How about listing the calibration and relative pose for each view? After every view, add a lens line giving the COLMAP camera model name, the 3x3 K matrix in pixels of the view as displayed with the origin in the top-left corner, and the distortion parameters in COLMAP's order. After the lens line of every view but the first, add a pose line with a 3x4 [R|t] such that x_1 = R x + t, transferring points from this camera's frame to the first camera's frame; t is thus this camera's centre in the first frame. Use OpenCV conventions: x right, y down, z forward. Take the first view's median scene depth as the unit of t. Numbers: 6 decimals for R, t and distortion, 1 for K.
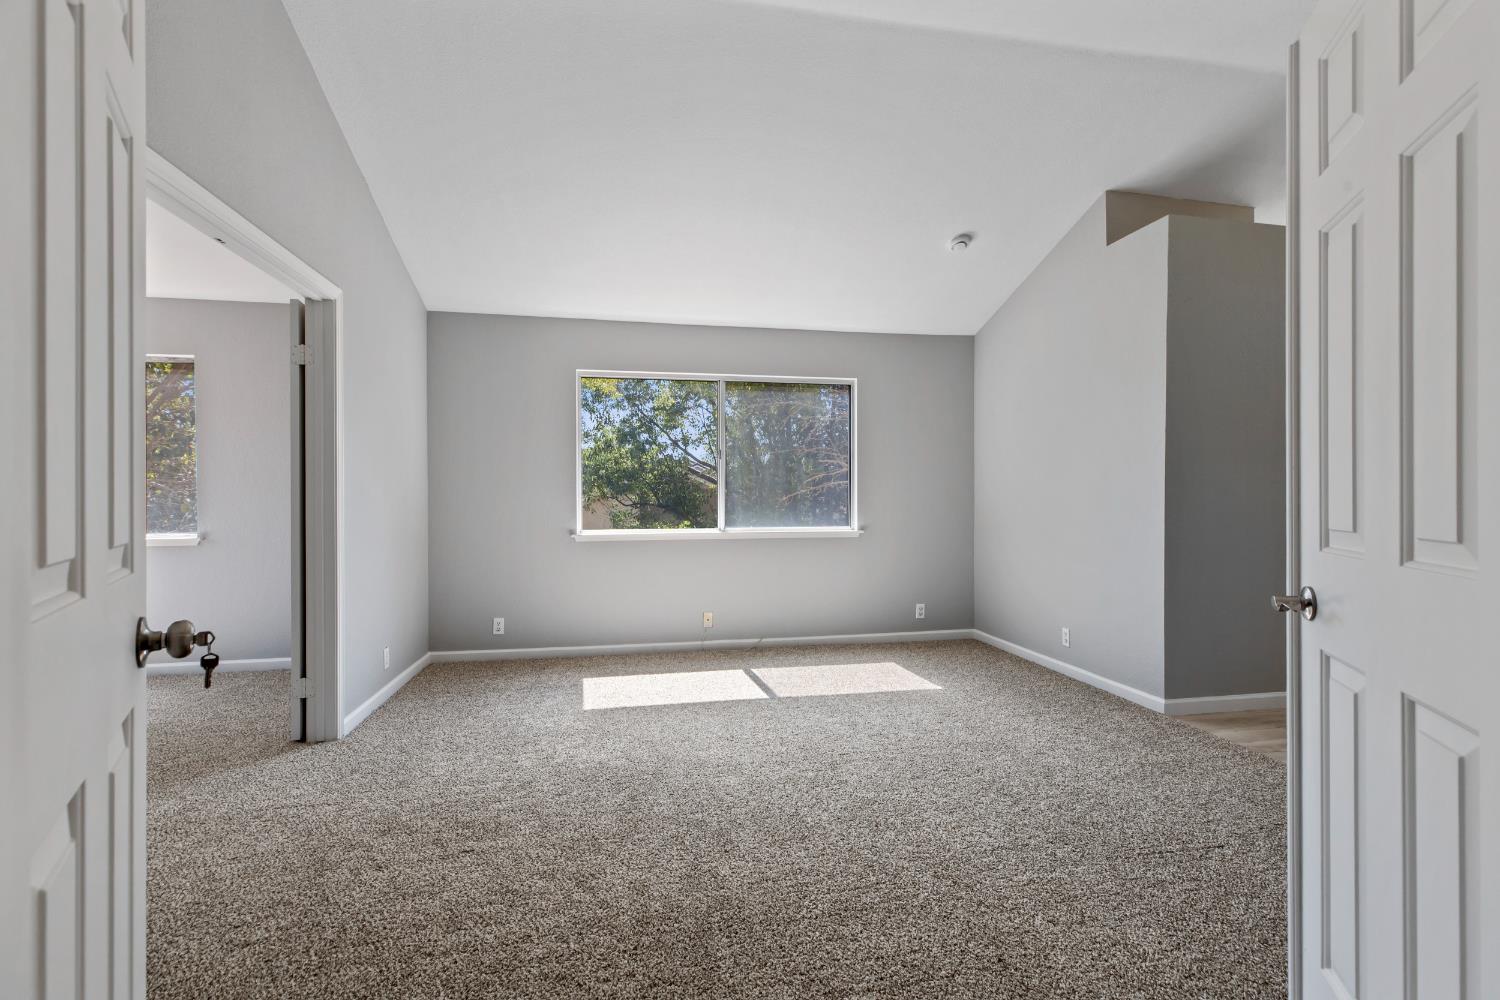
lens RADIAL K [[688.4, 0, 750.7], [0, 688.4, 496.9], [0, 0, 1]] dist [0.001846, 0.000182]
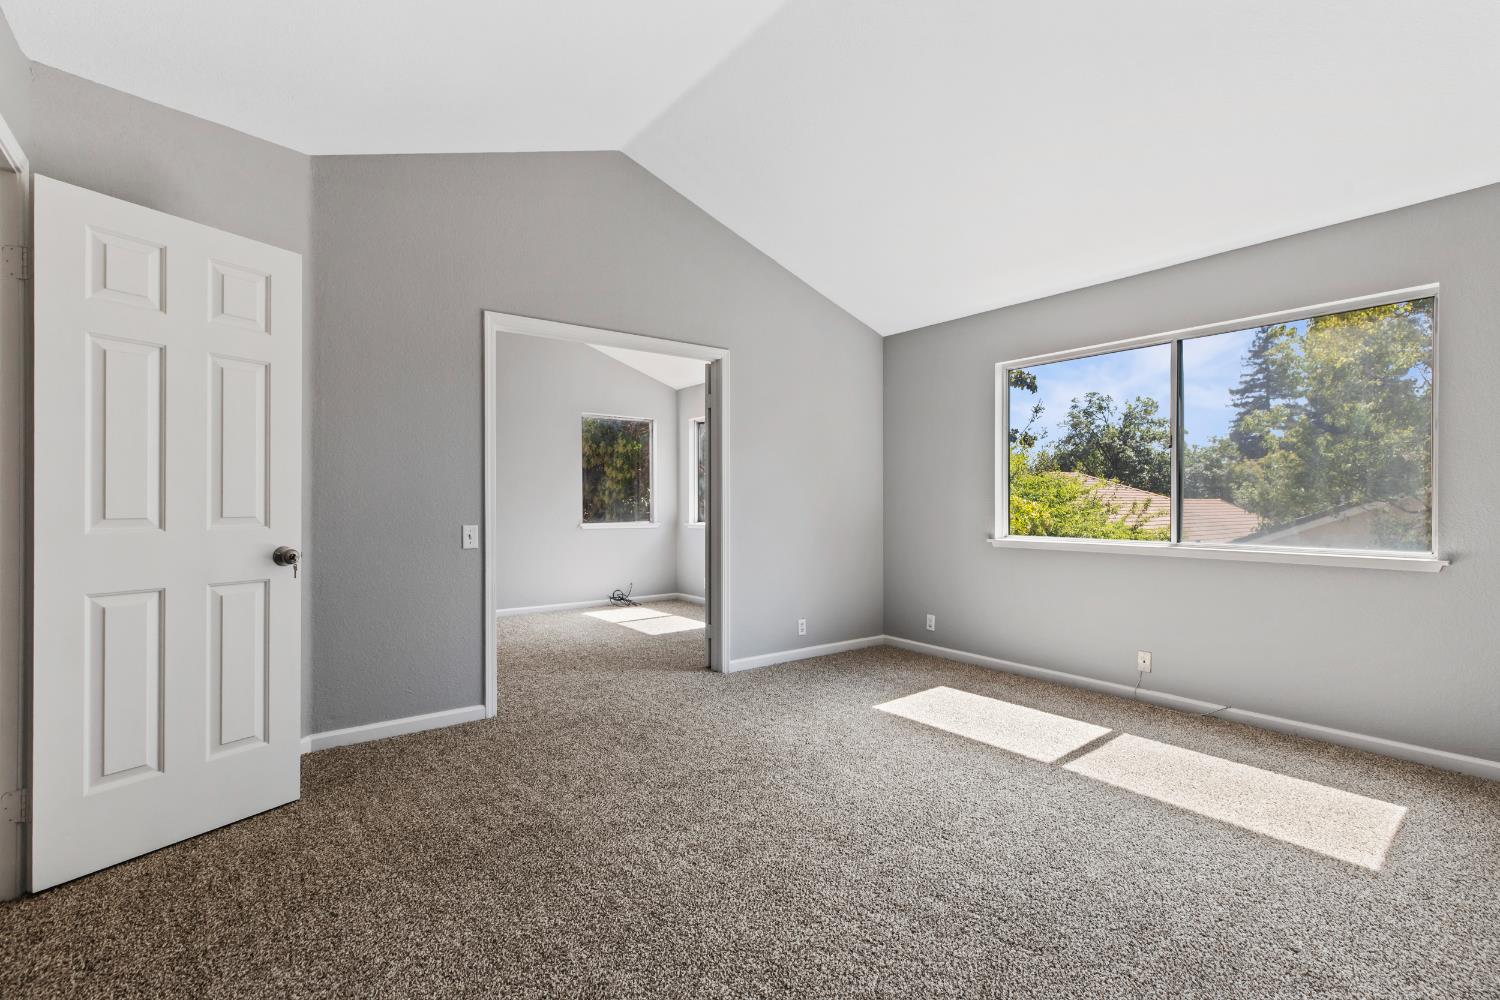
lens RADIAL K [[688.4, 0, 750.7], [0, 688.4, 496.9], [0, 0, 1]] dist [0.001846, 0.000182]
pose [[0.436793, -0.001731, -0.899560, 0.487083], [-0.000111, 0.999998, -0.001978, -0.001502], [0.899562, 0.000964, 0.436792, 0.316363]]
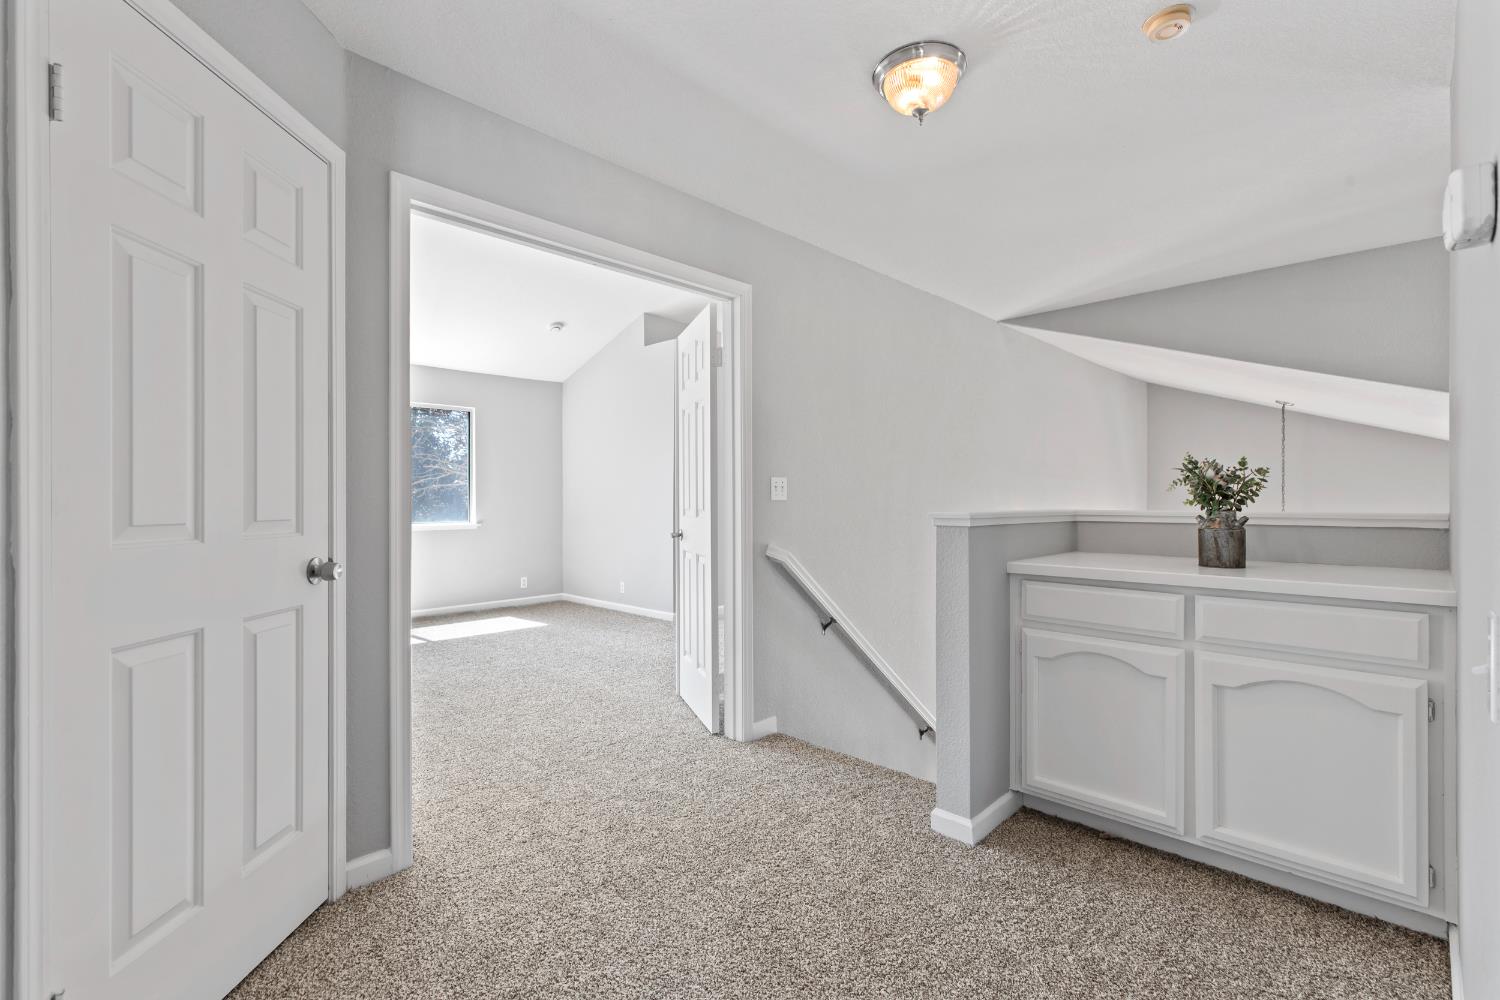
lens RADIAL K [[688.4, 0, 750.7], [0, 688.4, 496.9], [0, 0, 1]] dist [0.001846, 0.000182]
pose [[0.825426, -0.001463, 0.564508, -0.180858], [0.001762, 0.999998, 0.000016, -0.002232], [-0.564507, 0.000982, 0.825428, -0.445014]]
